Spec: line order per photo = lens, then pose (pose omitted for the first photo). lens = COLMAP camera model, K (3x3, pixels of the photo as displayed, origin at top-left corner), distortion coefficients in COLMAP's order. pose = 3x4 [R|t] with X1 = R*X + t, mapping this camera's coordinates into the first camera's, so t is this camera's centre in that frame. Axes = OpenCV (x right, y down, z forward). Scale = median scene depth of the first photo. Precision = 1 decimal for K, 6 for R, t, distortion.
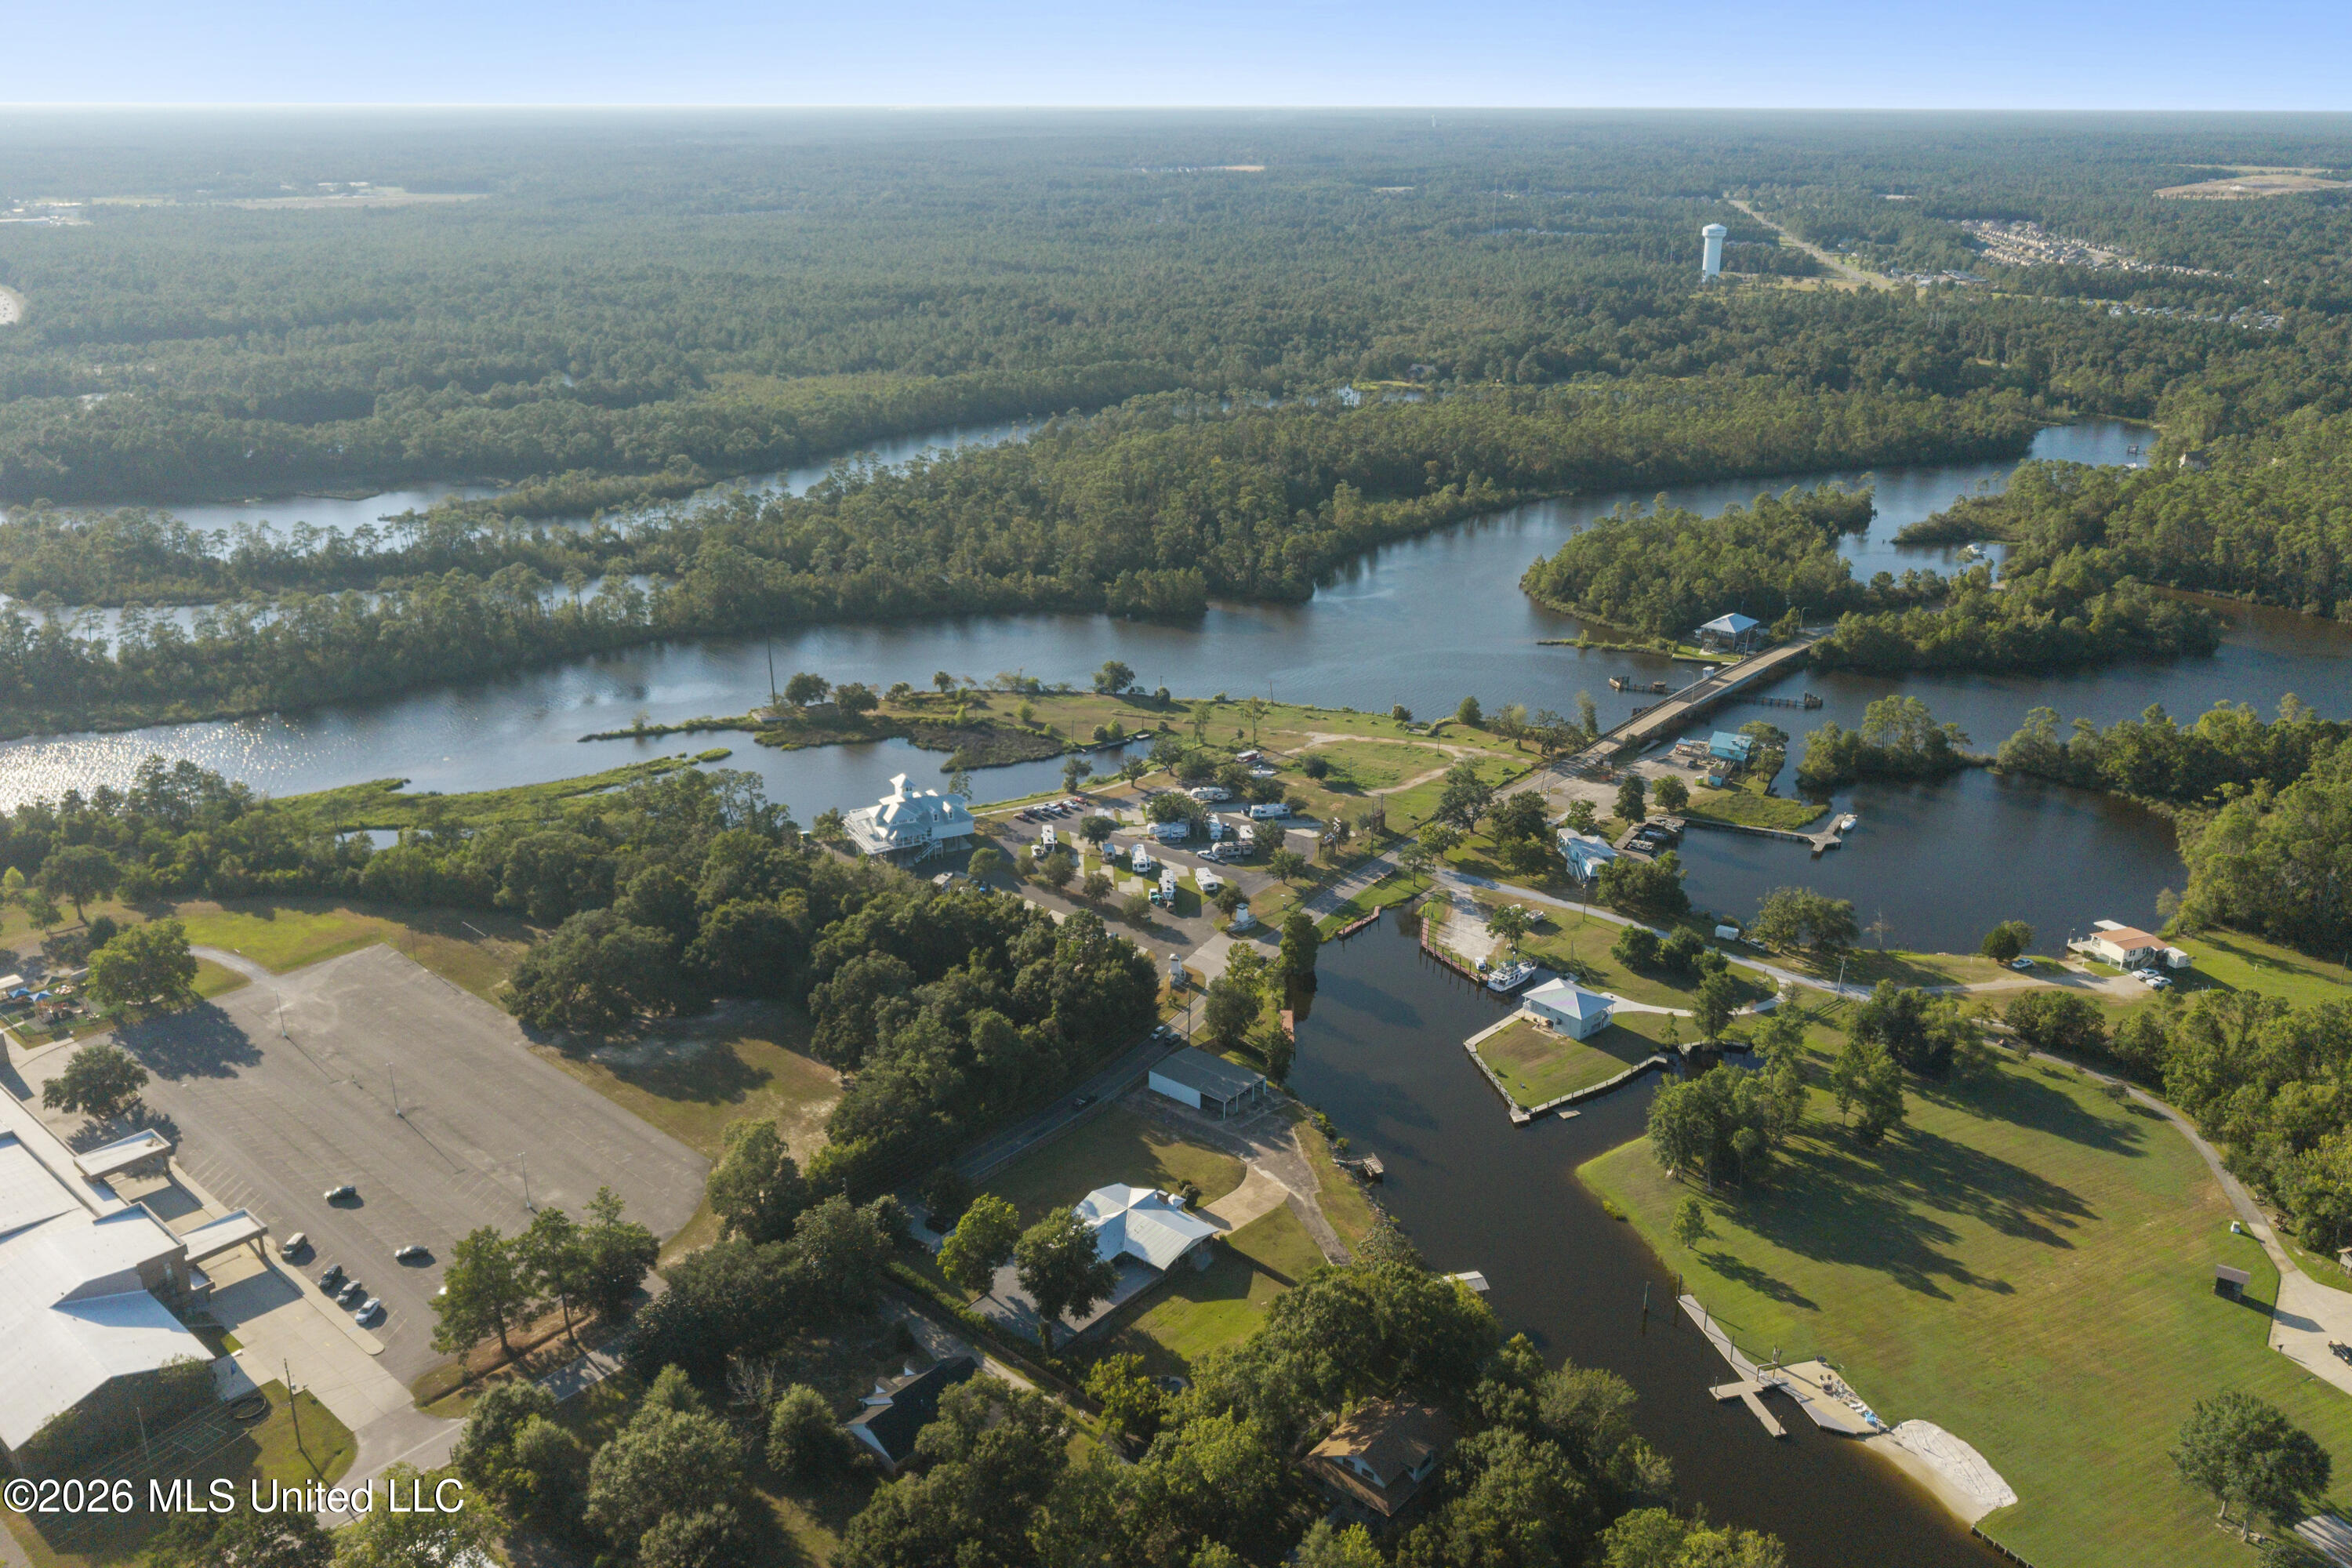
lens RADIAL K [[1852.1, 0, 1183.1], [0, 1852.1, 785.5], [0, 0, 1]] dist [0.098057, -0.166148]
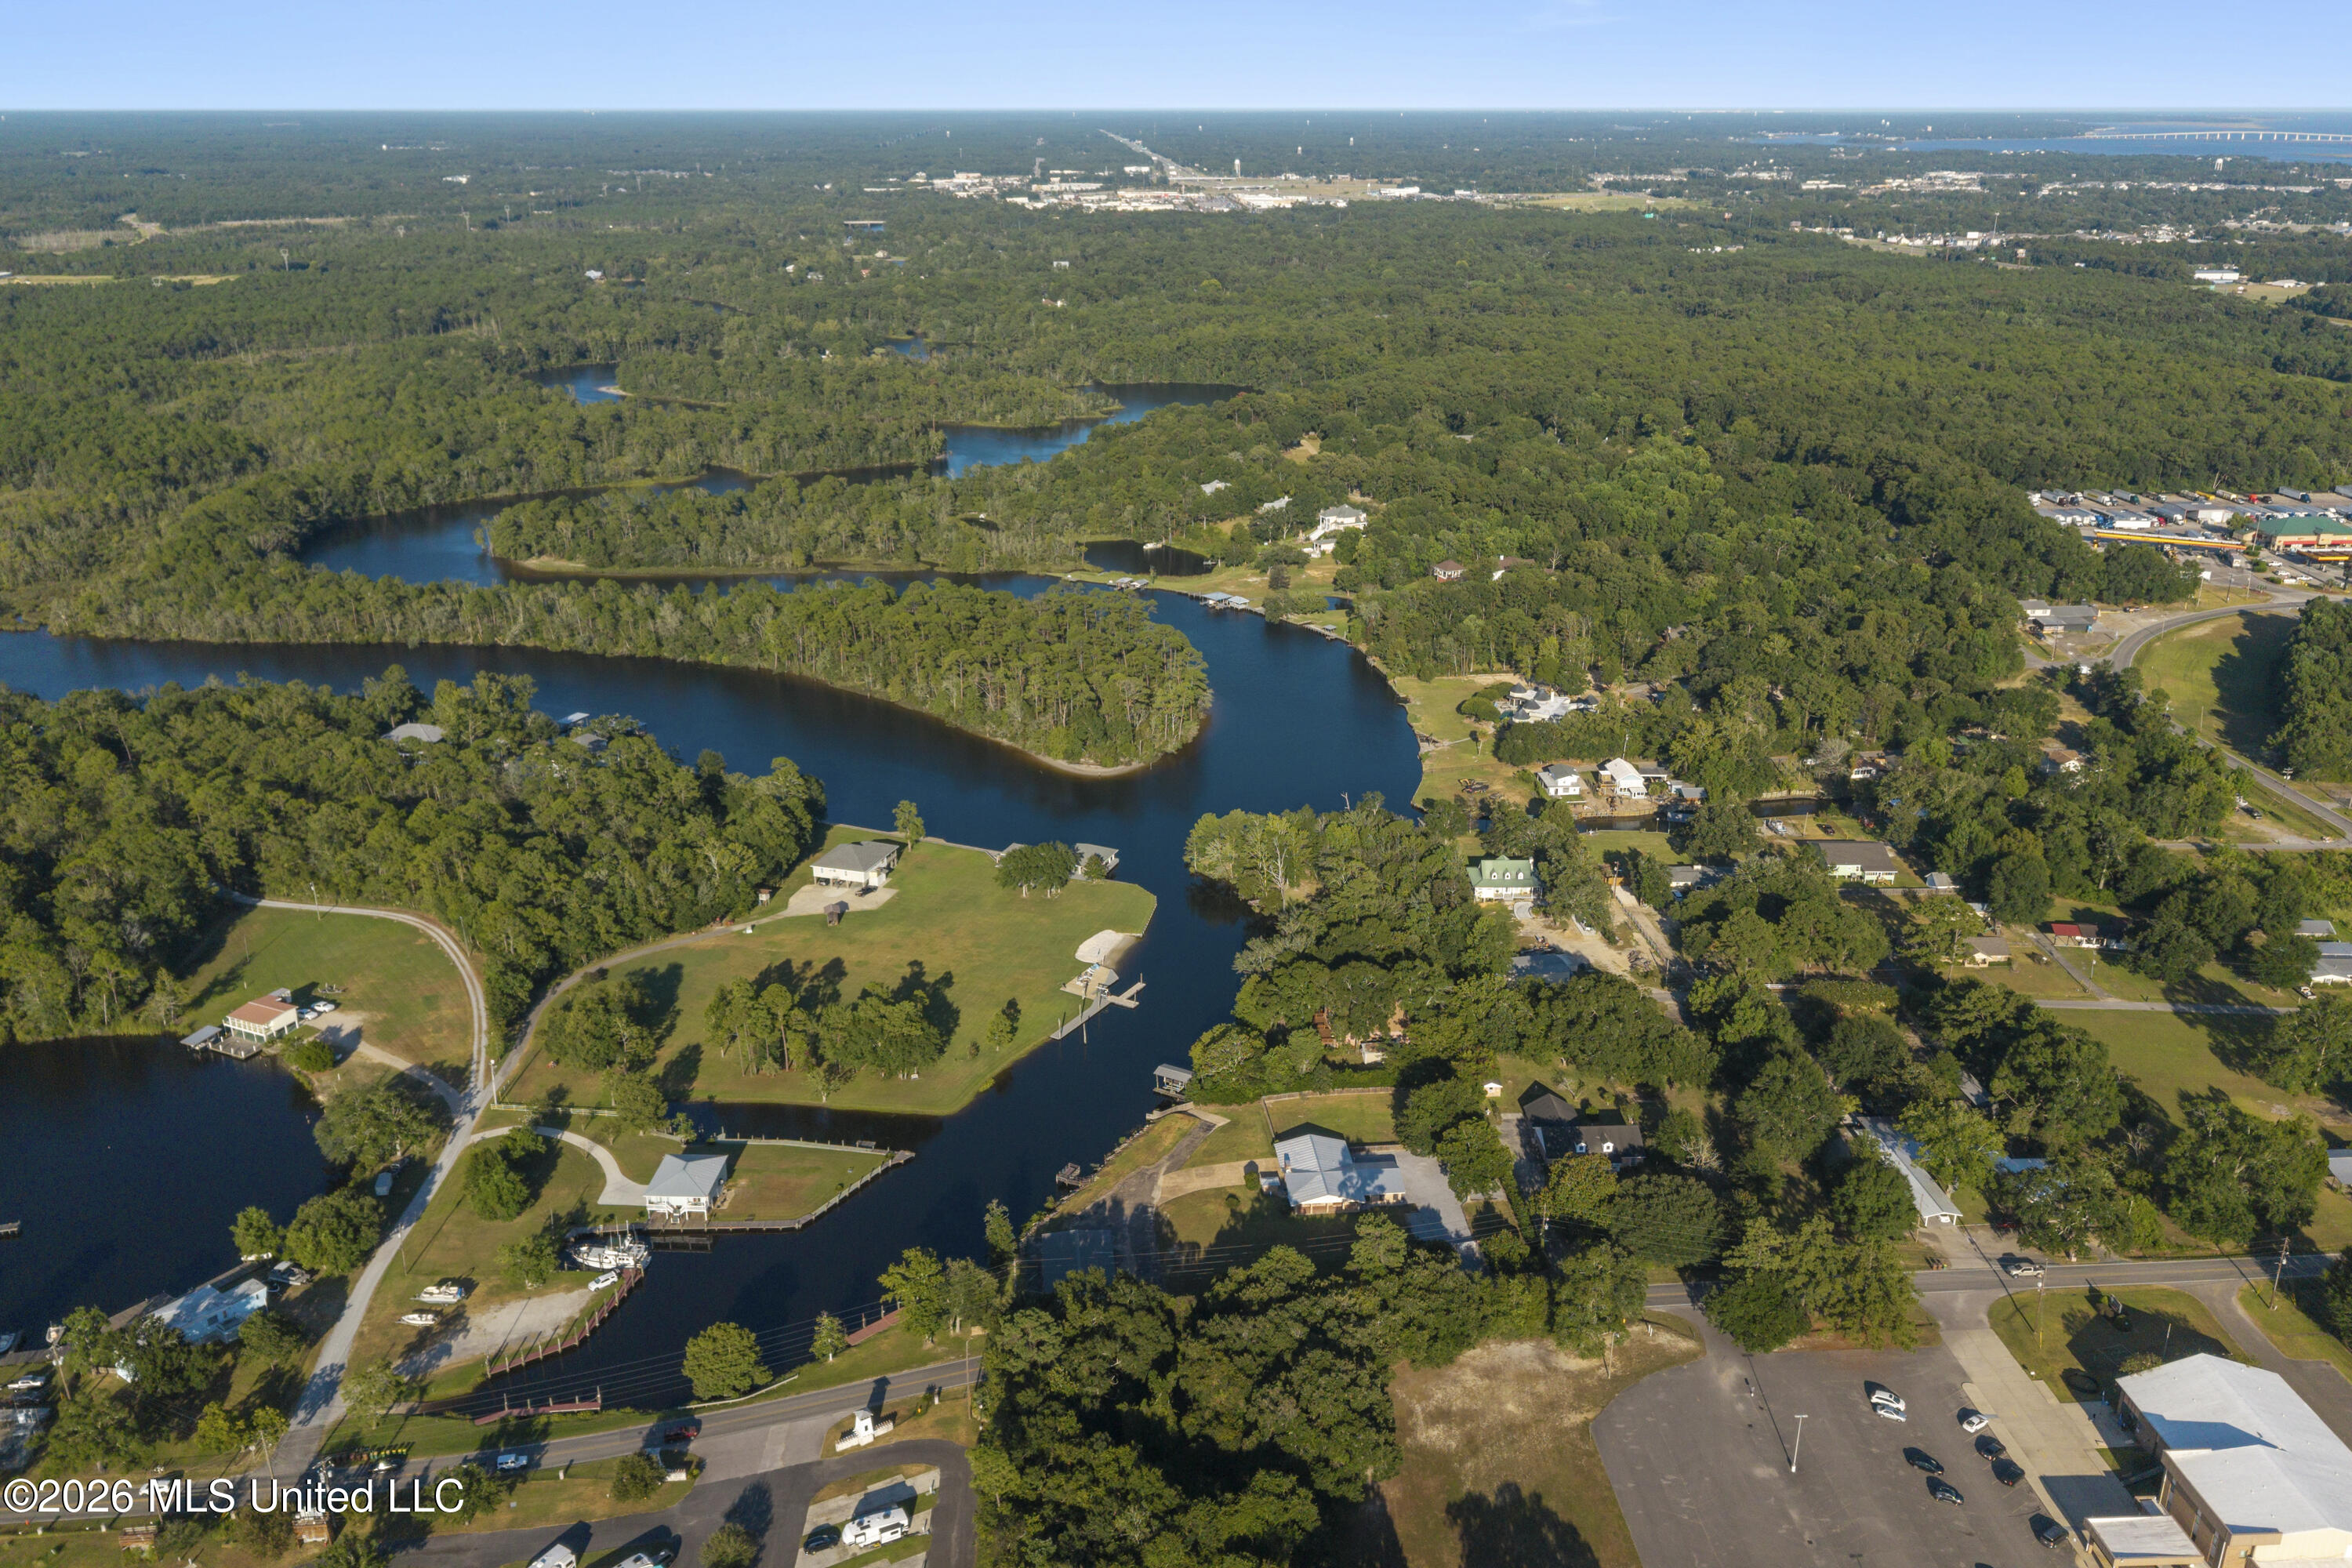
lens RADIAL K [[1859.6, 0, 1171.3], [0, 1859.6, 788.0], [0, 0, 1]] dist [0.090149, -0.155319]
pose [[-0.707684, -0.246385, 0.662176, -0.440333], [0.241631, 0.796310, 0.554531, -0.411790], [-0.663926, 0.552435, -0.504002, 0.992459]]
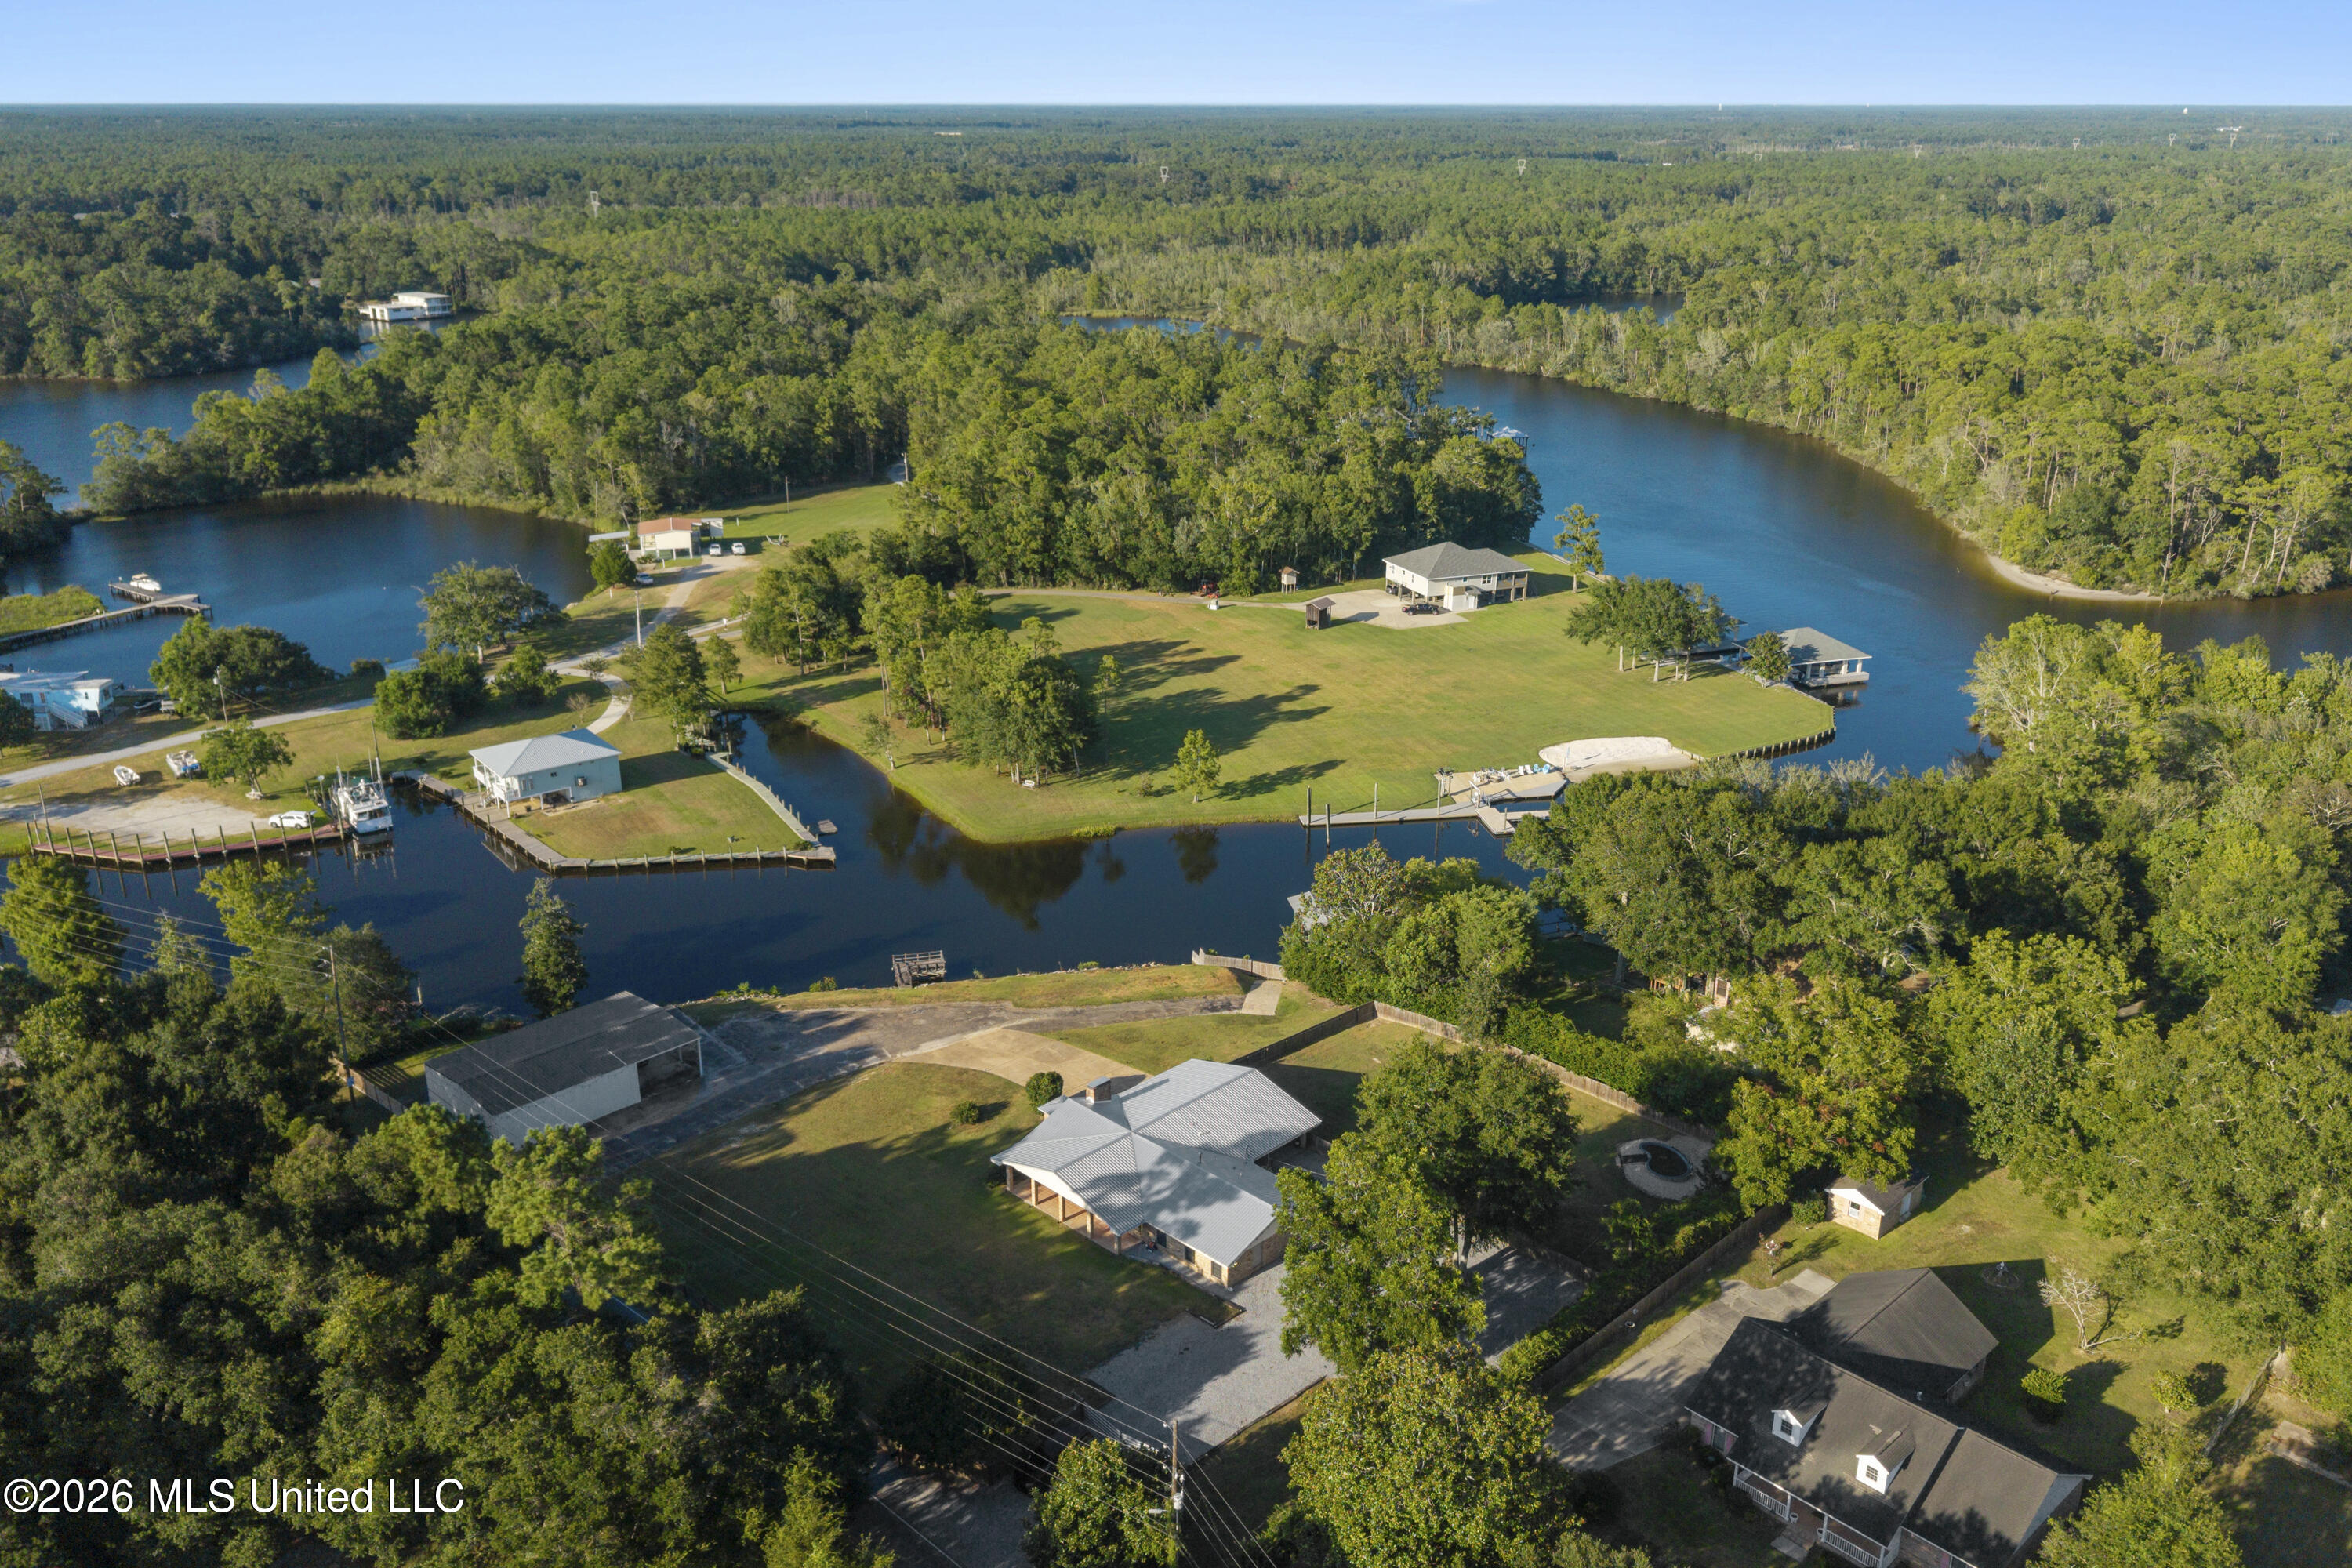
lens RADIAL K [[1863.5, 0, 1184.6], [0, 1863.5, 787.1], [0, 0, 1]] dist [0.054608, -0.093061]
pose [[0.086052, -0.343254, 0.935292, -0.278676], [0.342181, 0.891851, 0.295828, 0.013782], [-0.935686, 0.294582, 0.194200, 0.572949]]
